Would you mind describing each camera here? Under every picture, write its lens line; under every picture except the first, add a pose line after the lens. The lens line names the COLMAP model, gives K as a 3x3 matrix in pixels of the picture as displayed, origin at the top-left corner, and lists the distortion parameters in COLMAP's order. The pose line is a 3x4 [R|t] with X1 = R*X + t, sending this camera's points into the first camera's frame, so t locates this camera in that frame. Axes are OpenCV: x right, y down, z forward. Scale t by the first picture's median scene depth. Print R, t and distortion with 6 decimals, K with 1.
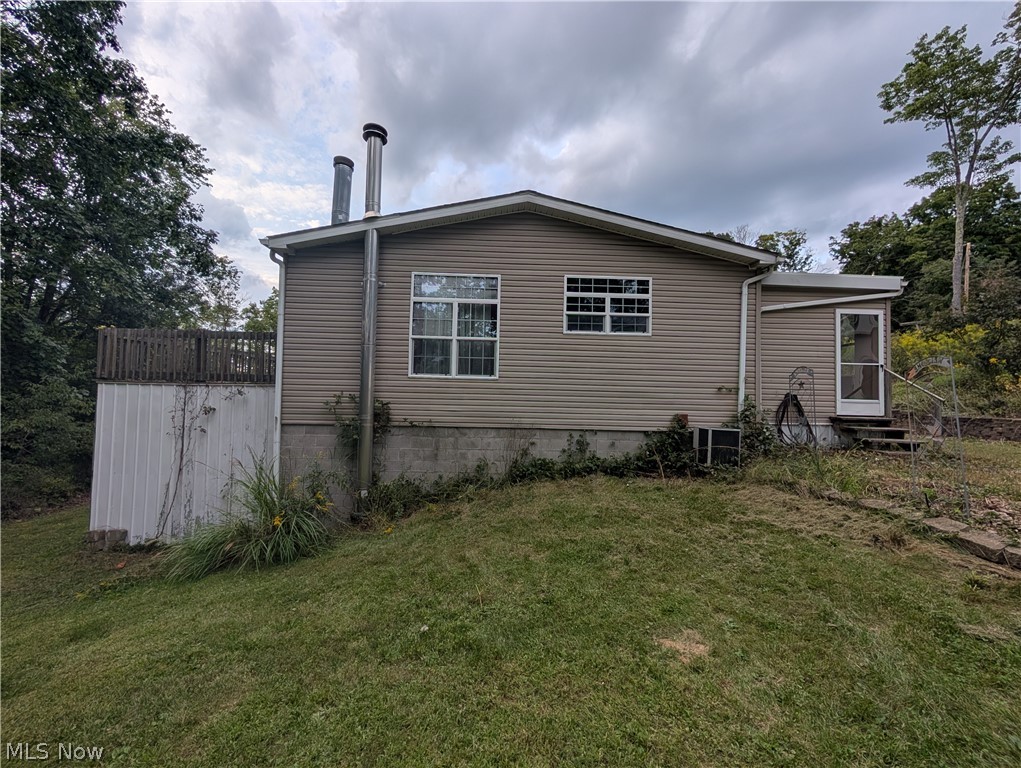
lens RADIAL K [[387.1, 0, 509.9], [0, 387.1, 383.1], [0, 0, 1]] dist [0.002764, 0.000749]
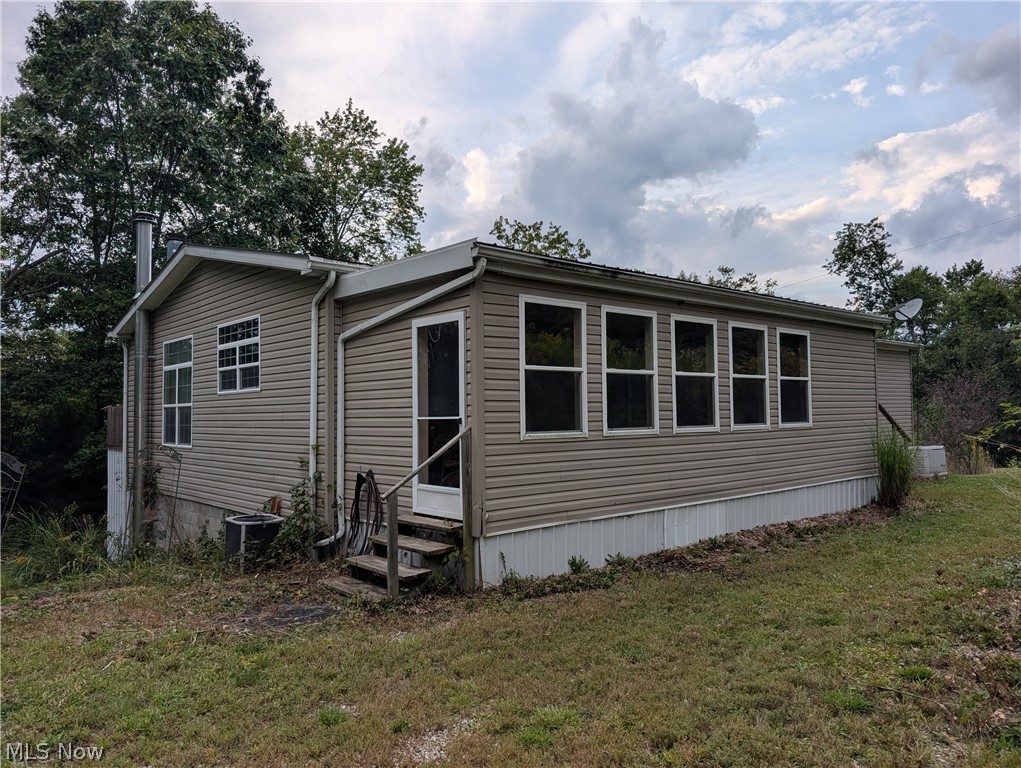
lens RADIAL K [[737.4, 0, 510.5], [0, 737.4, 384.0], [0, 0, 1]] dist [0.014457, -0.003107]
pose [[0.637326, -0.066523, -0.767717, 1.735267], [0.013771, 0.997091, -0.074966, -0.019070], [0.770471, 0.037205, 0.636388, 0.443874]]
